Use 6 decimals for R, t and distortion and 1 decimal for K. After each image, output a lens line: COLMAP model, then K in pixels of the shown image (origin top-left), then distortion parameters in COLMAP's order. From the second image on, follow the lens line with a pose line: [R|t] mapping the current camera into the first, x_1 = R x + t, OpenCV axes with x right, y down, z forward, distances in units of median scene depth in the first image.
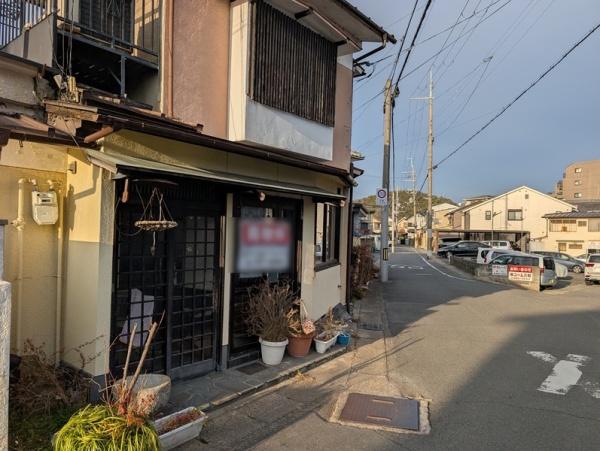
lens RADIAL K [[429.7, 0, 300.4], [0, 429.7, 231.8], [0, 0, 1]] dist [0.033090, -0.035153]
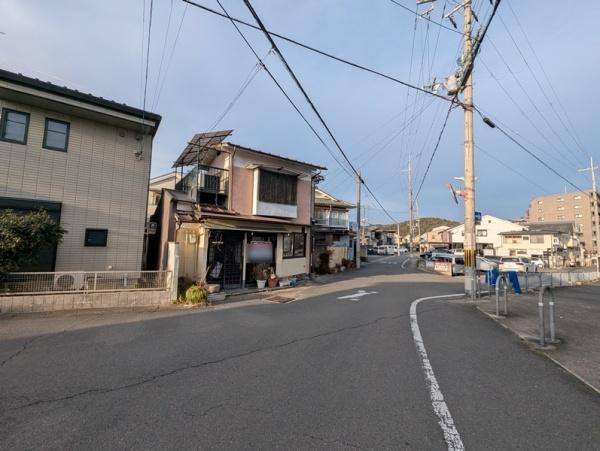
lens RADIAL K [[247.3, 0, 300.1], [0, 247.3, 225.7], [0, 0, 1]] dist [0.005624, -0.003455]
pose [[0.969424, -0.018852, -0.244667, 0.543897], [0.001311, 0.997428, -0.071659, -0.006875], [0.245388, 0.069147, 0.966956, -0.553371]]
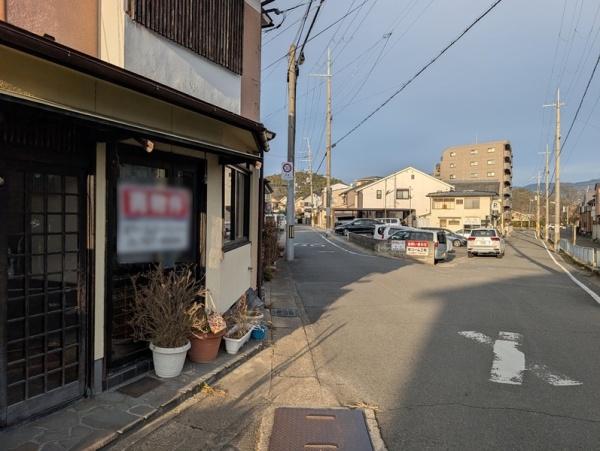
lens RADIAL K [[429.7, 0, 296.9], [0, 429.7, 225.2], [0, 0, 1]] dist [0.033090, -0.035153]
pose [[0.973466, -0.015246, 0.228325, -0.013672], [0.008307, 0.999475, 0.031321, 0.019076], [-0.228683, -0.028594, 0.973081, 0.192699]]
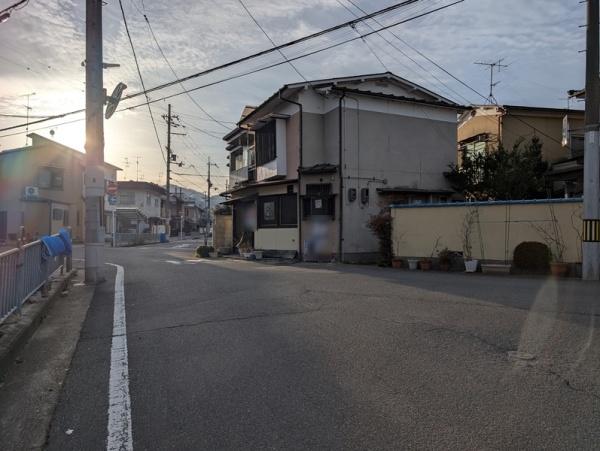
lens RADIAL K [[429.7, 0, 302.5], [0, 429.7, 231.0], [0, 0, 1]] dist [0.033090, -0.035153]
pose [[-0.426215, -0.024932, -0.904278, 2.106982], [-0.002485, 0.999649, -0.026390, 0.171675], [0.904619, -0.009001, -0.426127, 2.260279]]
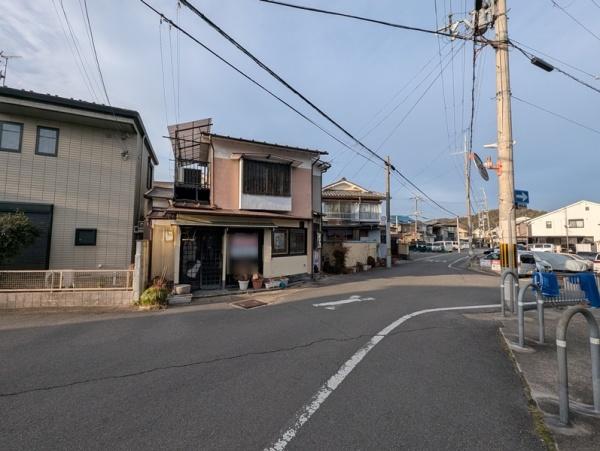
lens RADIAL K [[247.3, 0, 300.2], [0, 247.3, 225.3], [0, 0, 1]] dist [0.005624, -0.003455]
pose [[0.890920, -0.046346, -0.451790, 0.843467], [0.017952, 0.997596, -0.066936, 0.008288], [0.453806, 0.051524, 0.889610, -0.219304]]
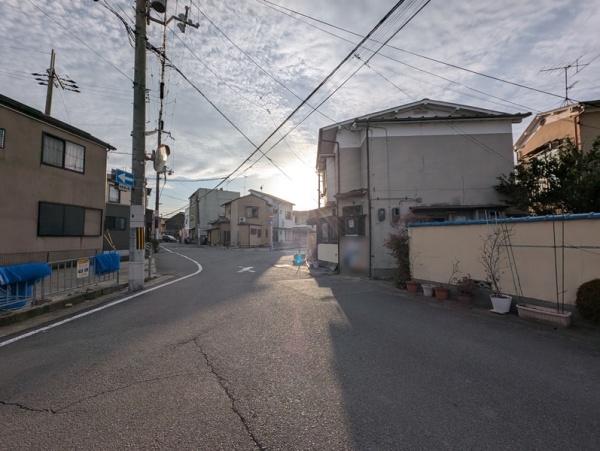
lens RADIAL K [[247.3, 0, 299.6], [0, 247.3, 223.2], [0, 0, 1]] dist [0.005624, -0.003455]
pose [[-0.805482, -0.053012, -0.590244, 1.217478], [-0.008683, 0.996940, -0.077690, 0.089242], [0.592556, -0.057452, -0.803478, 2.379462]]
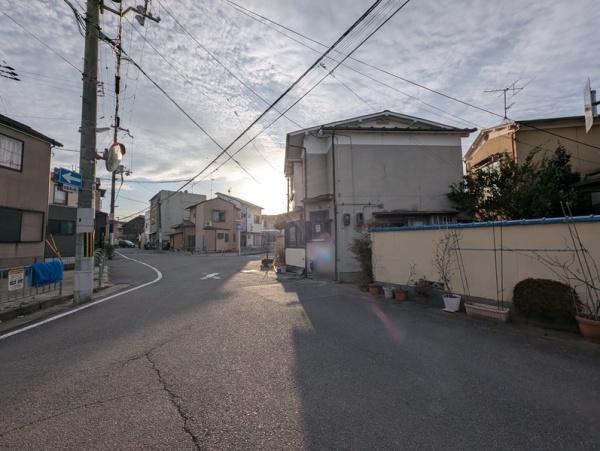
lens RADIAL K [[247.3, 0, 300.1], [0, 247.3, 223.0], [0, 0, 1]] dist [0.005624, -0.003455]
pose [[-0.726513, -0.066031, -0.683973, 1.202392], [-0.000013, 0.995374, -0.096080, 0.086424], [0.687153, -0.069794, -0.723153, 2.386606]]
